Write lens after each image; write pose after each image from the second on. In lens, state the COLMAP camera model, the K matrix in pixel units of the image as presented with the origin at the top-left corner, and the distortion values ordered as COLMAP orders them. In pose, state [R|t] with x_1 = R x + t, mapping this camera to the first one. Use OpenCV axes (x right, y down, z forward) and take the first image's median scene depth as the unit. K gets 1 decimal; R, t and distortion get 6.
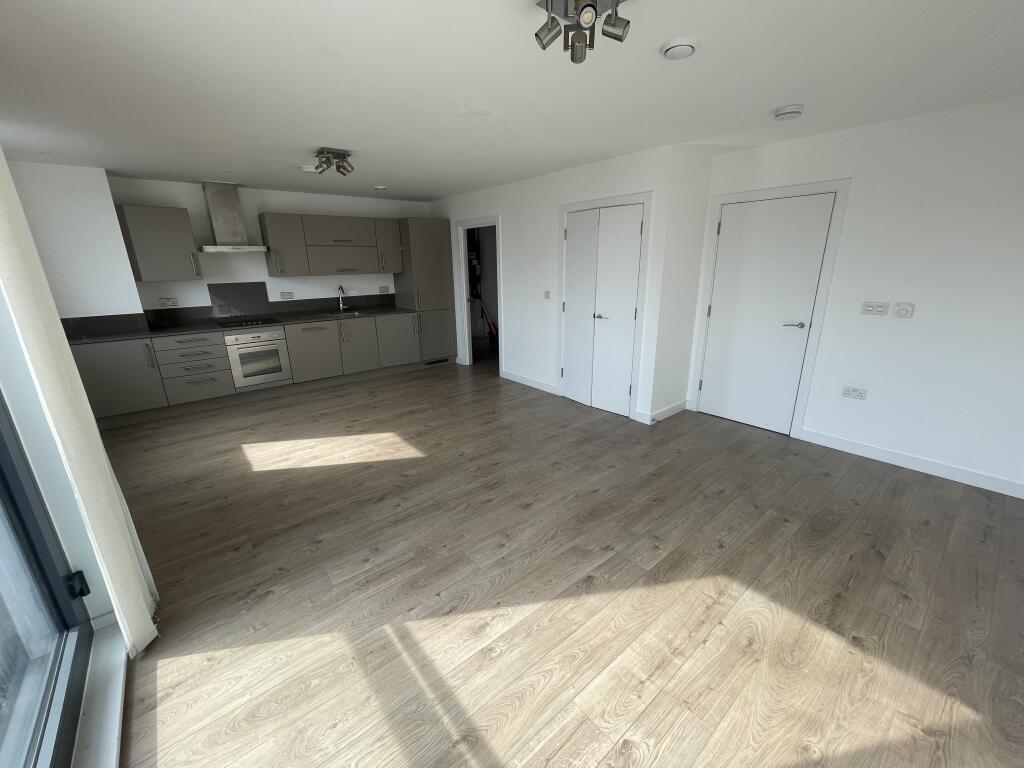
lens RADIAL K [[412.8, 0, 513.3], [0, 412.8, 387.4], [0, 0, 1]] dist [-0.004329, 0.000057]
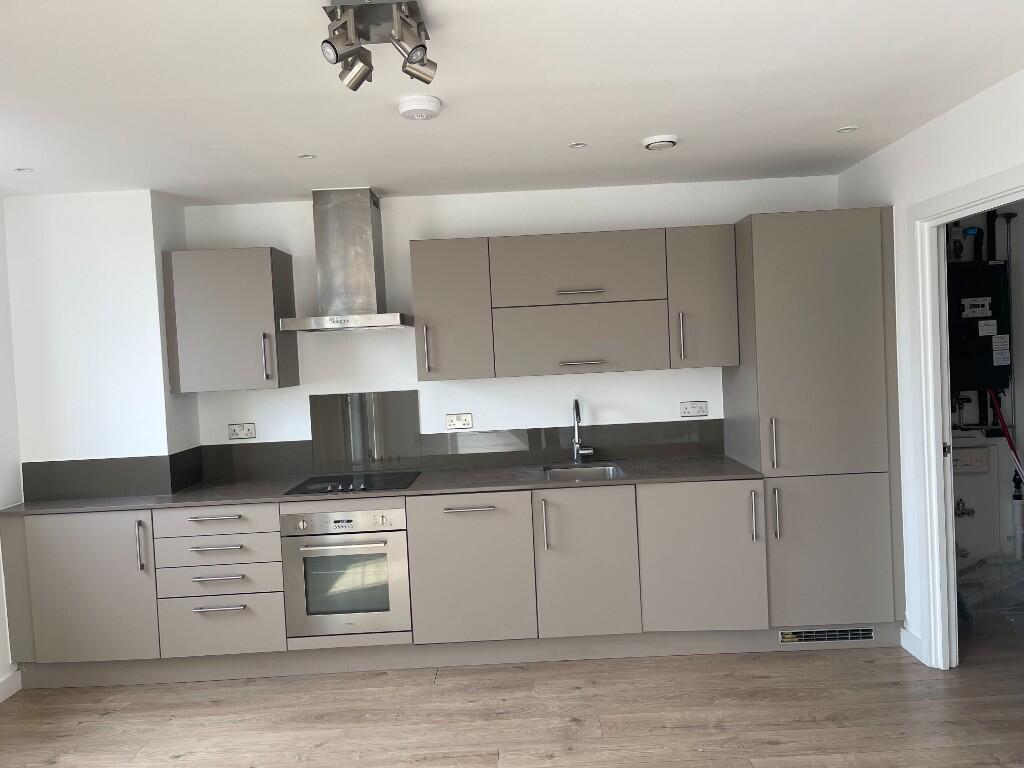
lens RADIAL K [[775.1, 0, 521.6], [0, 775.1, 382.8], [0, 0, 1]] dist [0.050077, -0.061357]
pose [[0.769407, 0.001008, -0.638759, 0.029297], [-0.150751, 0.972037, -0.180050, -0.190040], [0.620715, 0.234825, 0.748044, 0.640718]]
